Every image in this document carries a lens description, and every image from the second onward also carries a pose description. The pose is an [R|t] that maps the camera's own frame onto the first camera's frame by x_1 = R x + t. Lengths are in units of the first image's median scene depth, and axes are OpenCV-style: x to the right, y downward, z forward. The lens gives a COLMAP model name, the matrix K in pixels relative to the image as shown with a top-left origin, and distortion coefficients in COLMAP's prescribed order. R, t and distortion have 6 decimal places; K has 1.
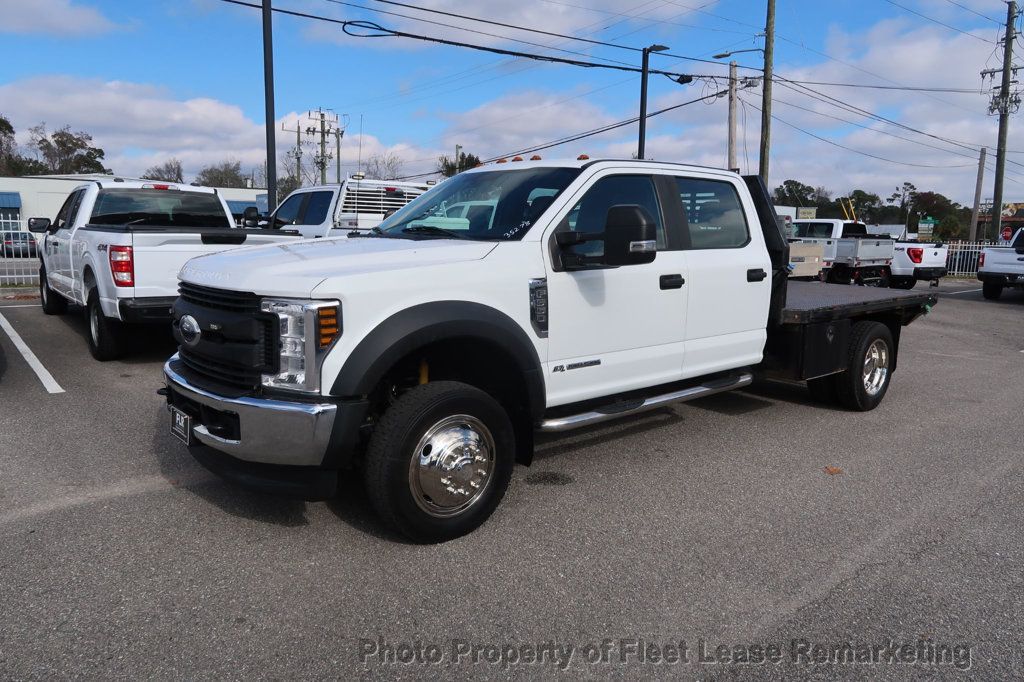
lens RADIAL K [[710.5, 0, 507.7], [0, 710.5, 338.6], [0, 0, 1]] dist [-0.024428, 0.005343]
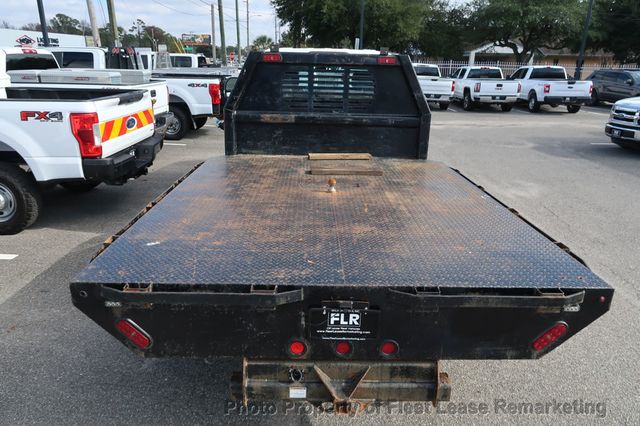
lens RADIAL K [[444.0, 0, 317.3], [0, 444.0, 211.5], [0, 0, 1]] dist [-0.024428, 0.005343]
pose [[0.638133, -0.260247, 0.724608, -0.163884], [0.111073, 0.962413, 0.247839, -0.056945], [-0.761872, -0.077670, 0.643054, 0.184629]]
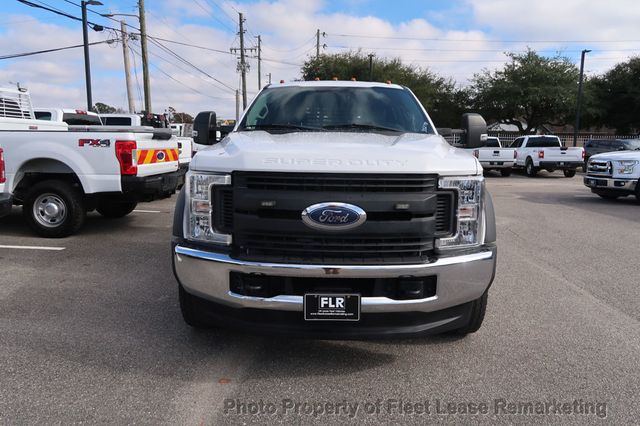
lens RADIAL K [[444.0, 0, 317.3], [0, 444.0, 211.5], [0, 0, 1]] dist [-0.024428, 0.005343]
pose [[0.670756, -0.127959, 0.730556, -0.206385], [0.114110, 0.991082, 0.068822, -0.014914], [-0.732847, 0.037201, 0.679376, 0.122258]]
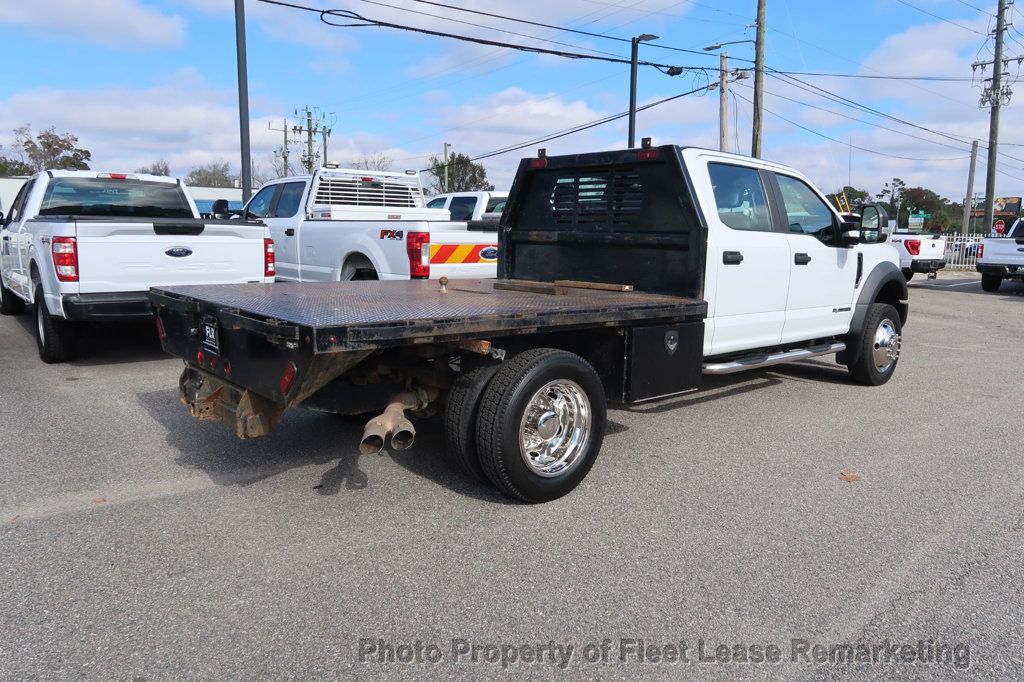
lens RADIAL K [[710.5, 0, 507.7], [0, 710.5, 338.6], [0, 0, 1]] dist [-0.024428, 0.005343]
pose [[0.999889, -0.009987, 0.011020, 0.005811], [0.009977, 0.999950, 0.000890, 0.001978], [-0.011028, -0.000780, 0.999939, 0.030988]]
